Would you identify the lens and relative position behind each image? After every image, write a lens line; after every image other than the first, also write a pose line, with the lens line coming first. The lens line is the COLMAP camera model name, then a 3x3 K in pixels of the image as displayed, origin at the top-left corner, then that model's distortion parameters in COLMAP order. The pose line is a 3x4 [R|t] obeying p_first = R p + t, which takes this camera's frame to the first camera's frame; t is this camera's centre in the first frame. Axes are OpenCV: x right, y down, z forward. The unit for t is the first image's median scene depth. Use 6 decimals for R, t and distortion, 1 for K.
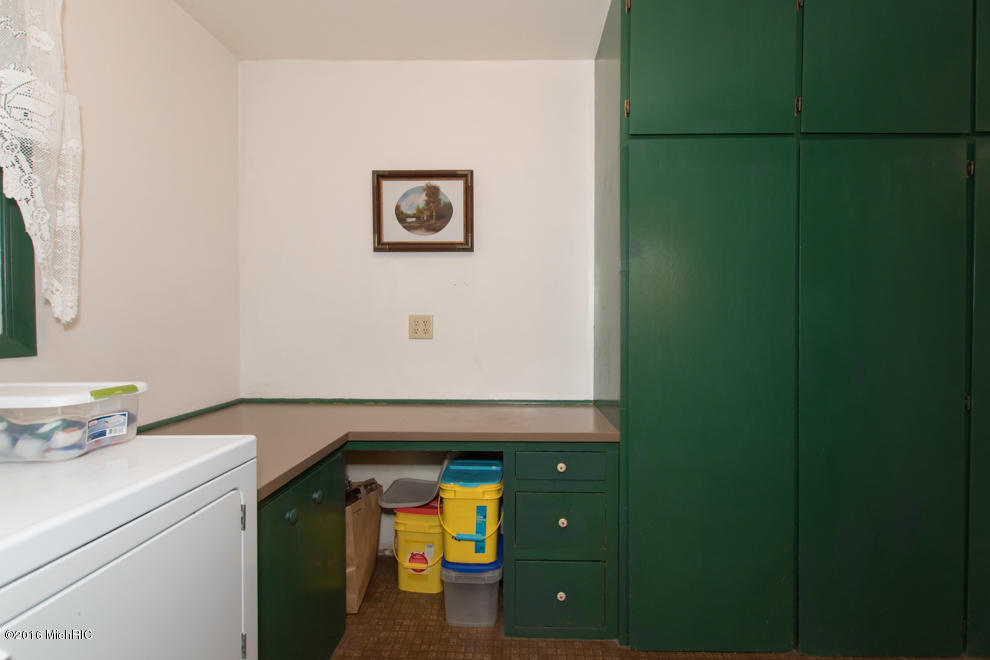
lens RADIAL K [[418.0, 0, 495.0], [0, 418.0, 330.0], [0, 0, 1]] dist [0.000379, 0.000042]
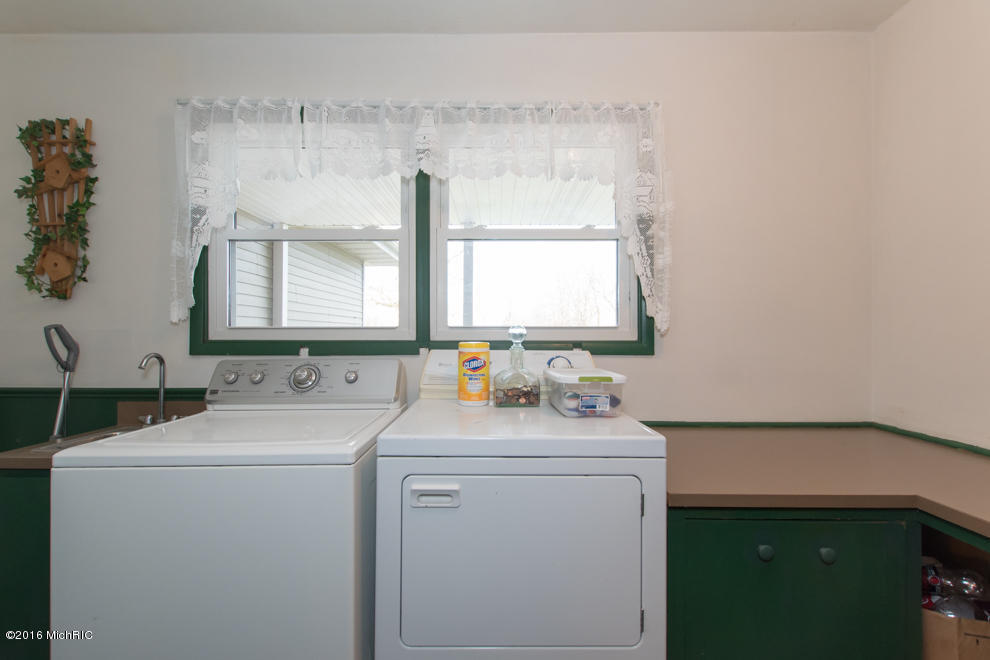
lens RADIAL K [[418.0, 0, 495.0], [0, 418.0, 330.0], [0, 0, 1]] dist [0.000379, 0.000042]
pose [[0.019017, -0.011764, -0.999750, 0.505753], [-0.004910, 0.999918, -0.011860, -0.009088], [0.999807, 0.005134, 0.018958, 0.538289]]
